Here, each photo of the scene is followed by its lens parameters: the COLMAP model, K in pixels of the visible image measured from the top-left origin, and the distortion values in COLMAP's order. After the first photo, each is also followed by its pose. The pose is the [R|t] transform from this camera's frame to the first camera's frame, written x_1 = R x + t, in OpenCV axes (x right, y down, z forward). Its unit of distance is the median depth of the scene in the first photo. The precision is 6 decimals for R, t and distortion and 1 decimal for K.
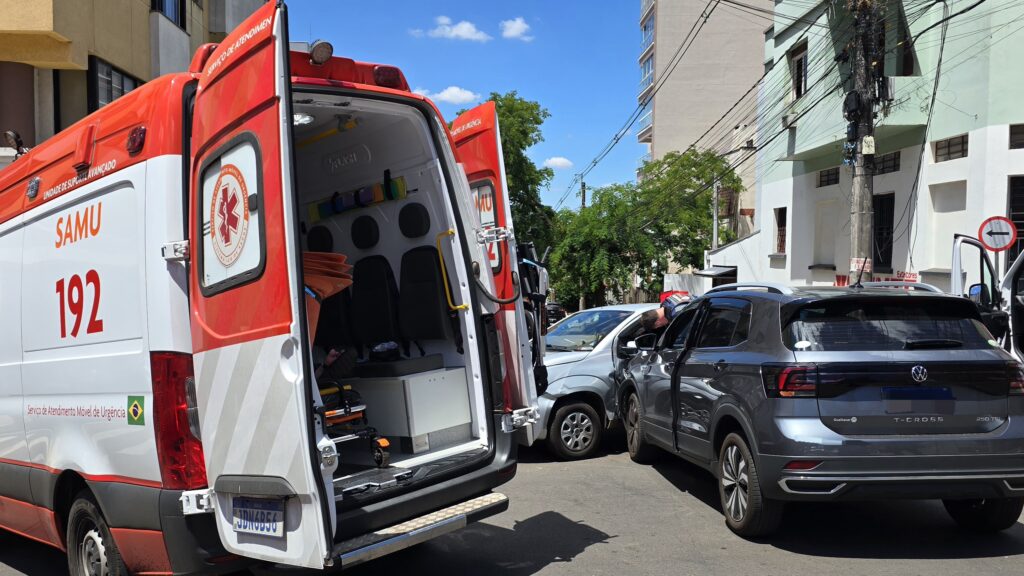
lens RADIAL K [[860.3, 0, 511.9], [0, 860.3, 290.3], [0, 0, 1]] dist [-0.044362, 0.002098]
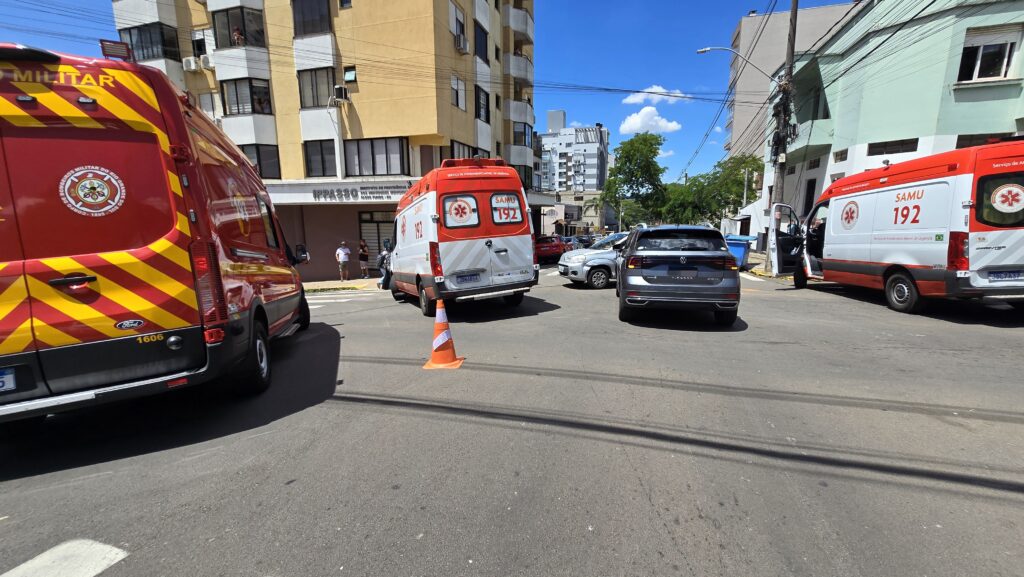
lens RADIAL K [[386.5, 0, 512.4], [0, 386.5, 285.7], [0, 0, 1]] dist [0.000372, -0.000011]
pose [[0.929030, 0.069904, -0.363341, 0.174494], [-0.011873, 0.987118, 0.159555, -0.005837], [0.369814, -0.143917, 0.917892, -0.157058]]
